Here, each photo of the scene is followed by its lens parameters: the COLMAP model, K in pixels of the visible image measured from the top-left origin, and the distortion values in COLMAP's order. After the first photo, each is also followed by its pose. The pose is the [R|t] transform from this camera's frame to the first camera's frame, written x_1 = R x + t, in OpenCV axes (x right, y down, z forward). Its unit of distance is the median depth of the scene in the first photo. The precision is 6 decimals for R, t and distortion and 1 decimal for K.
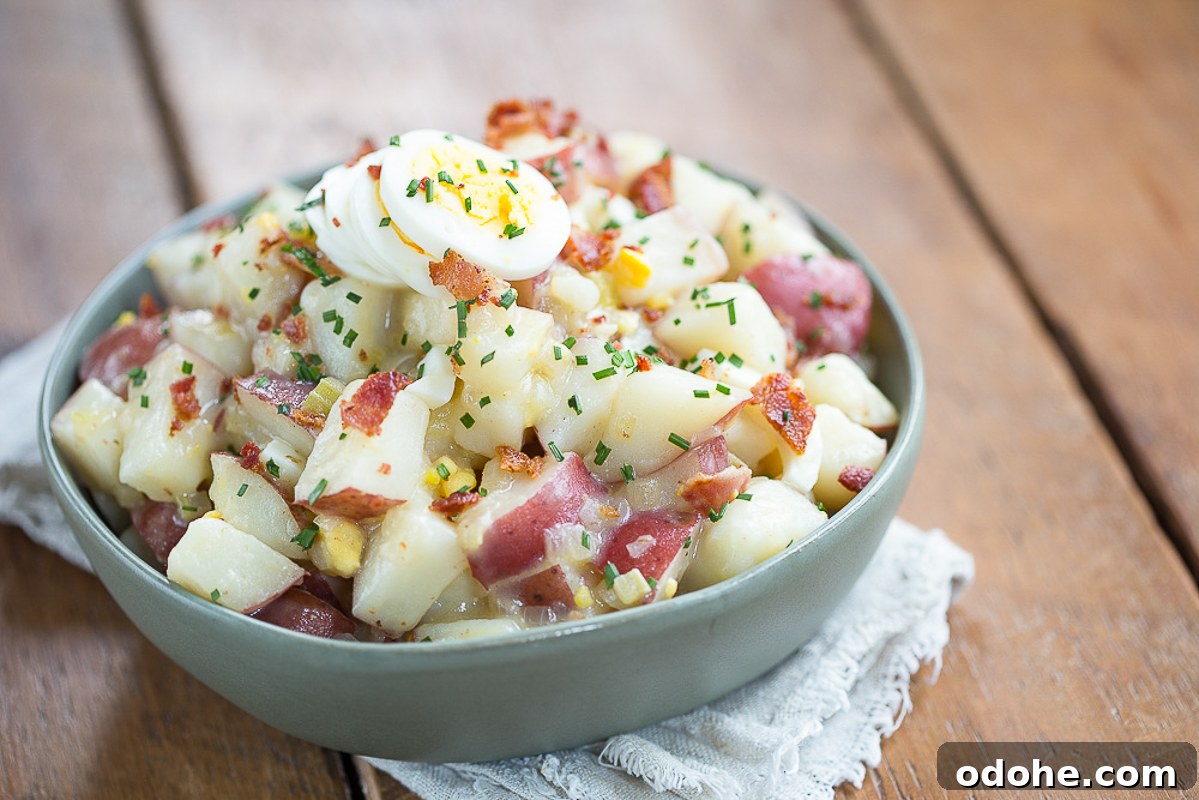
lens RADIAL K [[4106.8, 0, 599.5], [0, 4106.8, 400.0], [0, 0, 1]] dist [-0.259538, 6.462990]
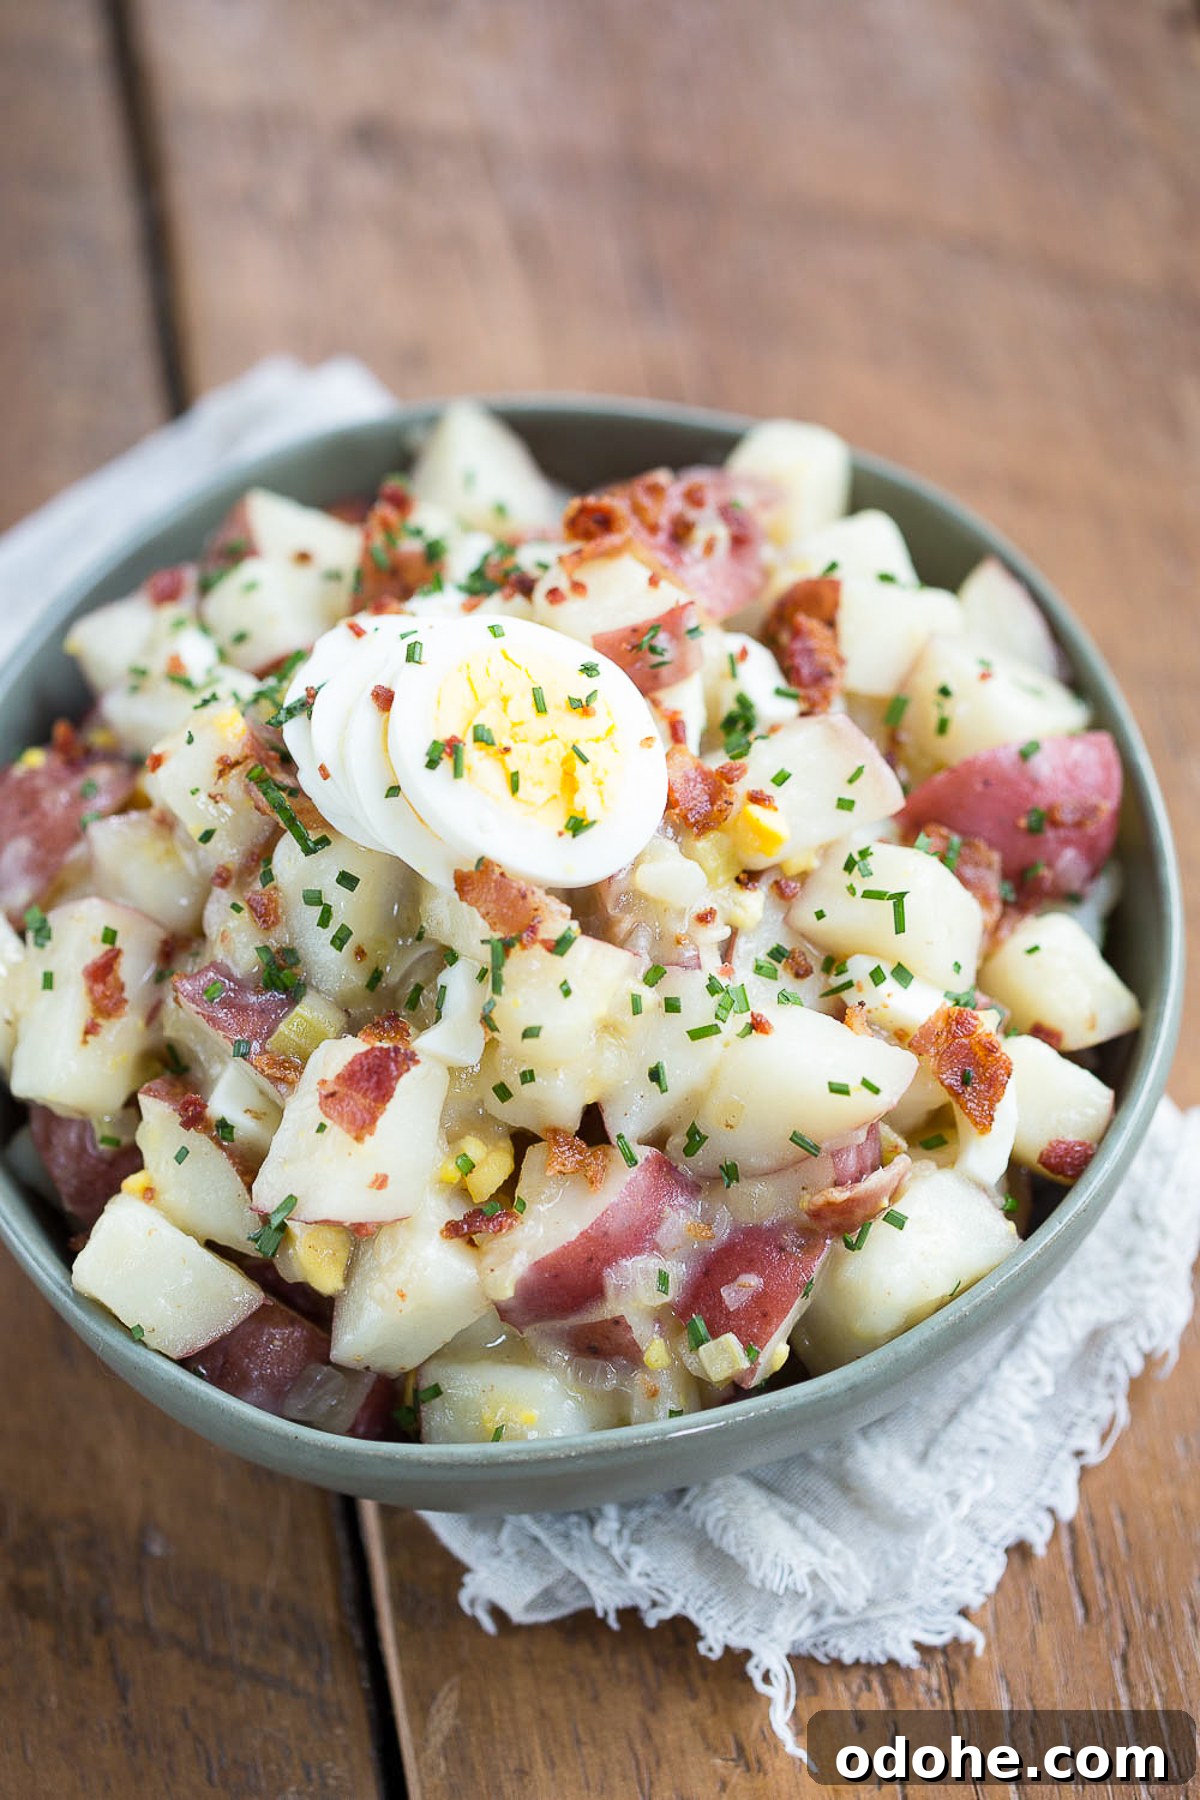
lens RADIAL K [[6165.3, 0, 600.0], [0, 6165.3, 900.0], [0, 0, 1]] dist [-0.259538, 6.462990]
pose [[0.996880, 0.057661, -0.053901, 0.038321], [-0.032223, 0.920691, 0.388961, -0.428305], [0.072054, -0.386010, 0.919676, 0.054008]]
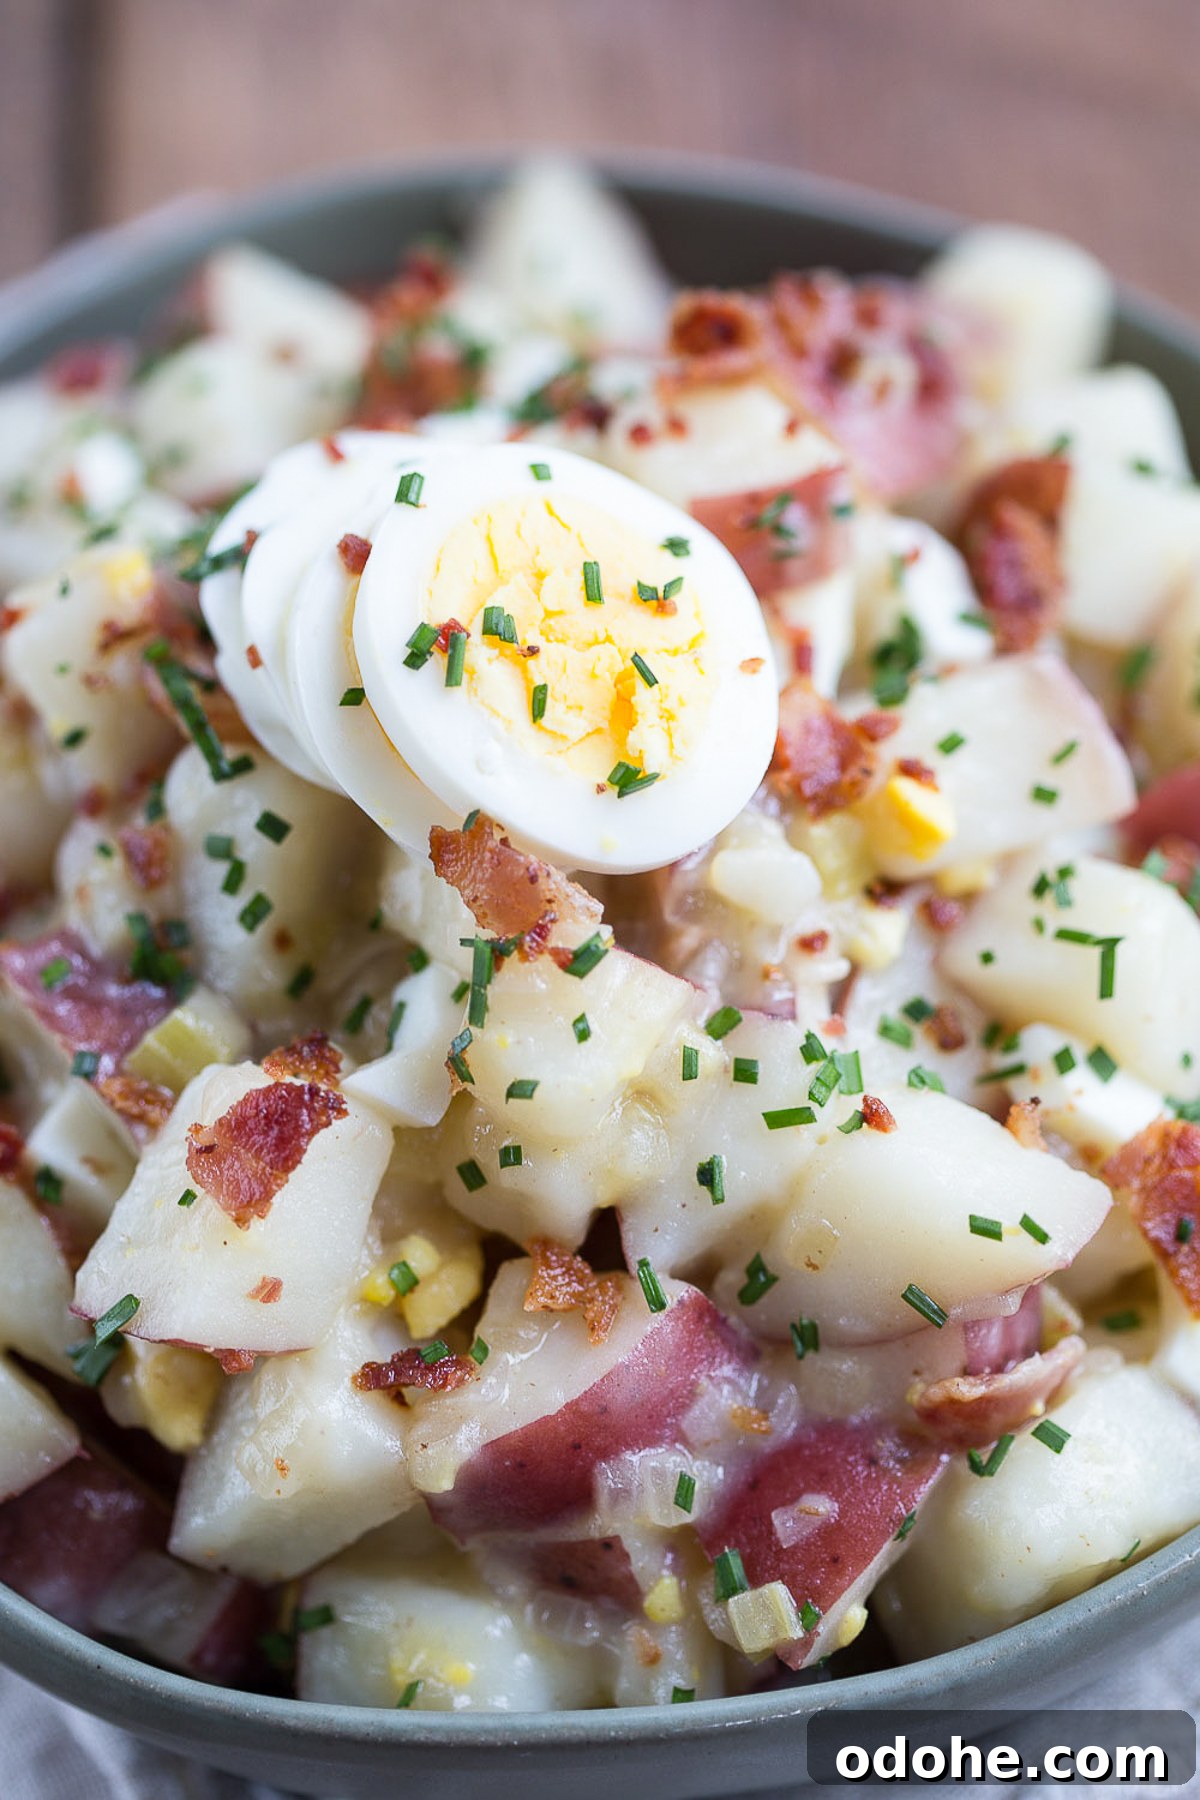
lens RADIAL K [[6165.3, 0, 600.0], [0, 6165.3, 900.0], [0, 0, 1]] dist [-0.259538, 6.462990]
pose [[0.982257, 0.165418, -0.088361, 0.036414], [-0.119285, 0.914645, 0.386258, -0.284835], [0.144713, -0.368865, 0.918149, 0.386980]]
